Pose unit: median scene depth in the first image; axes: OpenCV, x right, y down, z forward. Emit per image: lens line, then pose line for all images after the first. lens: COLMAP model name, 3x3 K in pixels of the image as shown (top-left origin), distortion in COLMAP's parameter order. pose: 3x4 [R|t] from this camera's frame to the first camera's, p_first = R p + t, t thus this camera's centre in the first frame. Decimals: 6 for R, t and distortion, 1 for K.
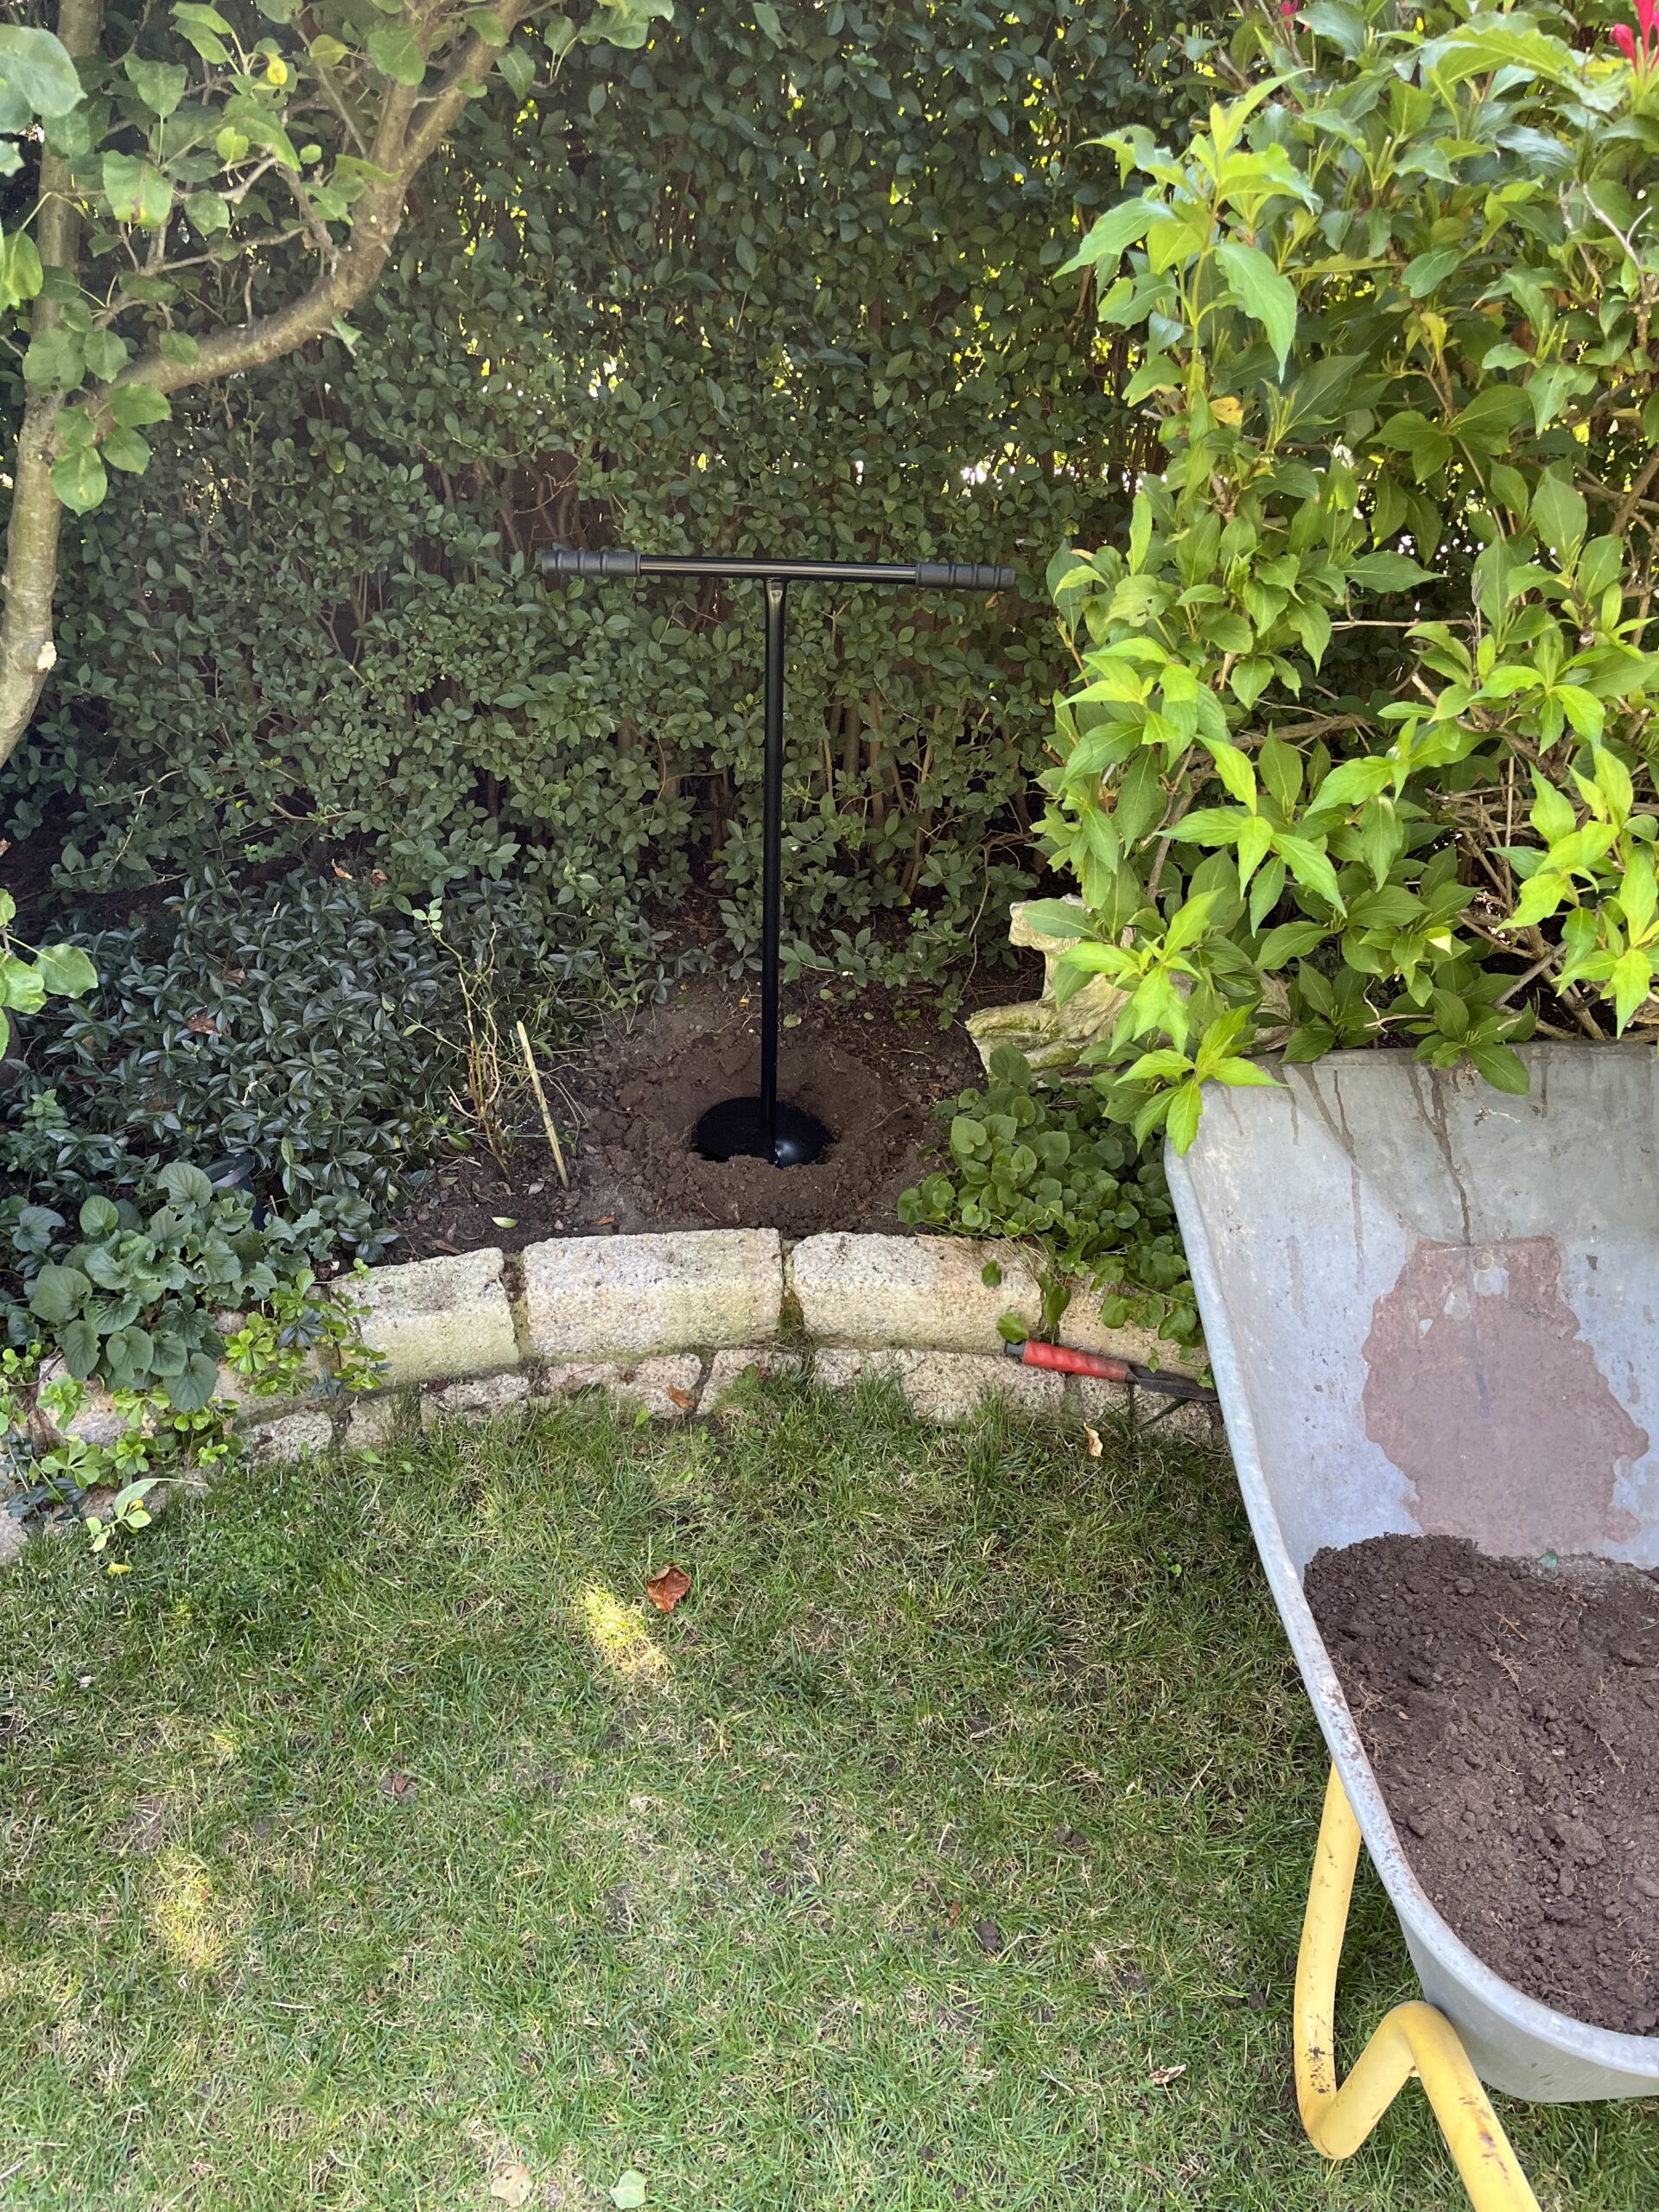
lens RADIAL K [[1693.5, 0, 862.6], [0, 1693.5, 1124.7], [0, 0, 1]] dist [-0.000629, 0.001044]
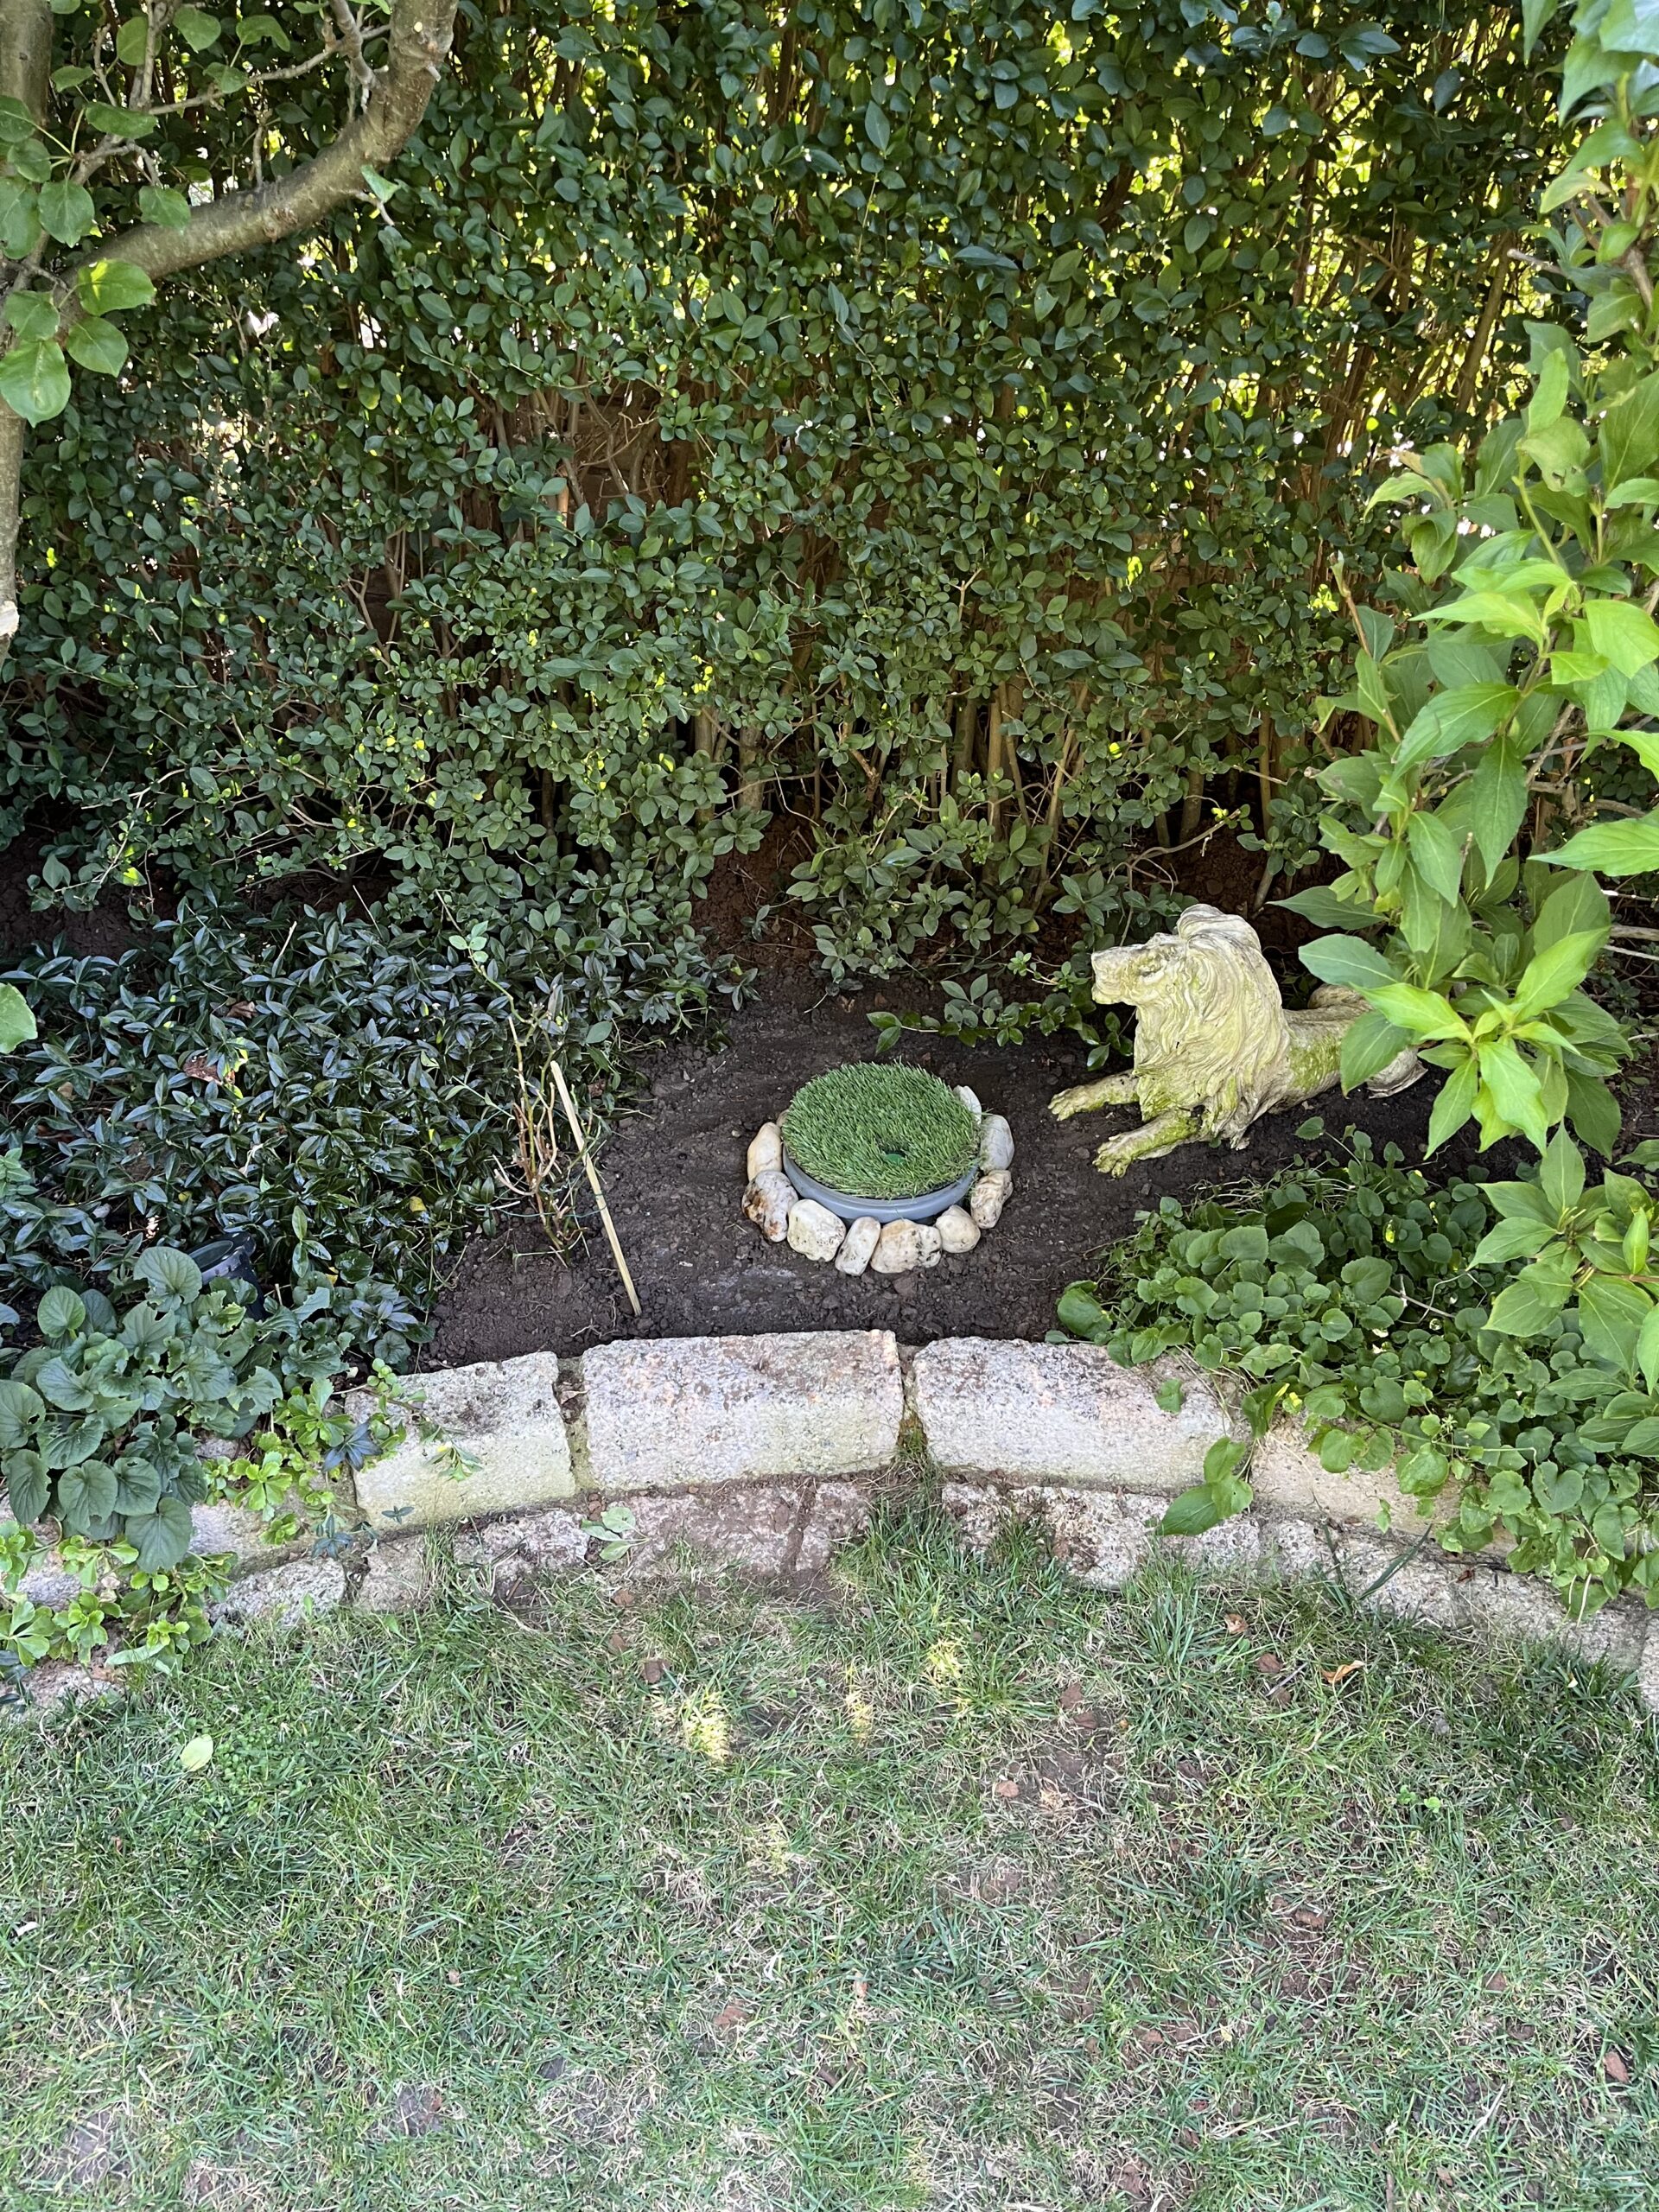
lens RADIAL K [[1643.6, 0, 829.5], [0, 1643.6, 1106.0], [0, 0, 1]] dist [0.008268, 0.003409]
pose [[0.999488, 0.010397, -0.030246, -0.059336], [-0.010996, 0.999746, -0.019692, -0.031133], [0.030033, 0.020014, 0.999349, 0.212925]]
